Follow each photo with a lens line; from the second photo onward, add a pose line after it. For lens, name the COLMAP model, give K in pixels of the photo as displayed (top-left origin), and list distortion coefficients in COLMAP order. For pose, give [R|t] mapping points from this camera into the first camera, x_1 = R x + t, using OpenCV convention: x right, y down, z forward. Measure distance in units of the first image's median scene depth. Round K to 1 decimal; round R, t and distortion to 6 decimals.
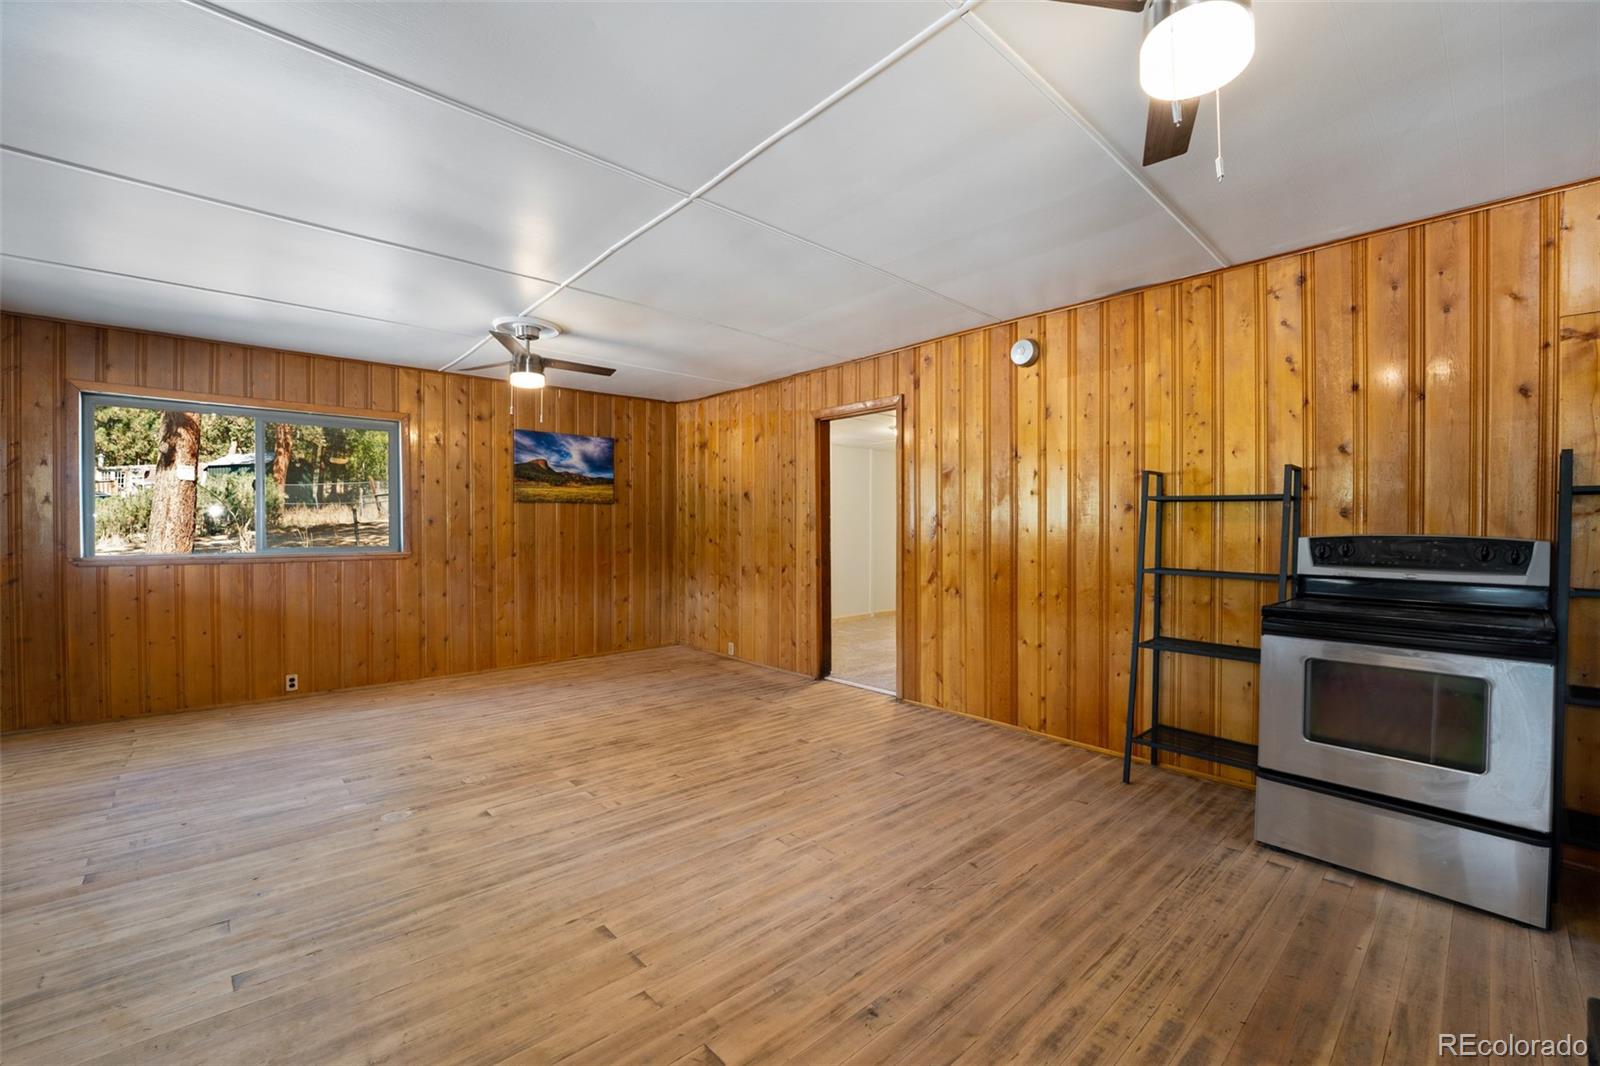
lens RADIAL K [[655.3, 0, 798.2], [0, 655.3, 543.2], [0, 0, 1]] dist [-0.021989, 0.002830]
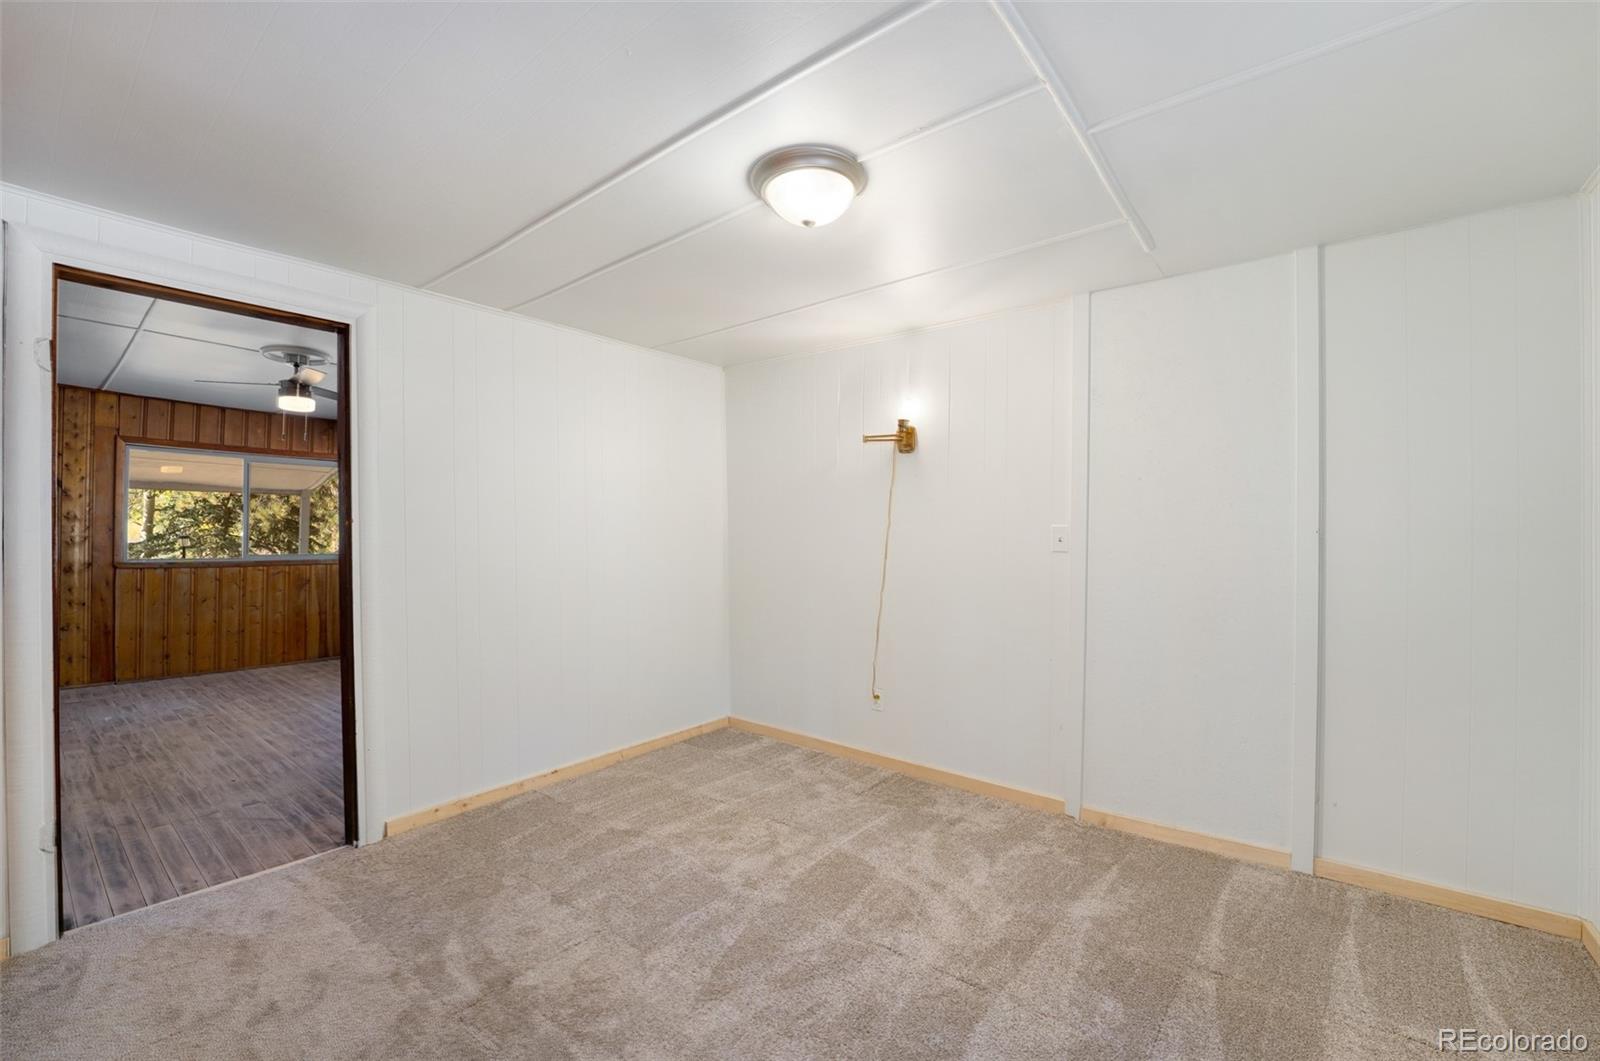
lens RADIAL K [[662.6, 0, 798.7], [0, 662.6, 518.2], [0, 0, 1]] dist [-0.025457, 0.000997]
pose [[0.159982, -0.023829, -0.986832, 0.946620], [-0.015373, 0.999527, -0.026628, -0.055147], [0.987000, 0.019431, 0.159540, 2.010409]]
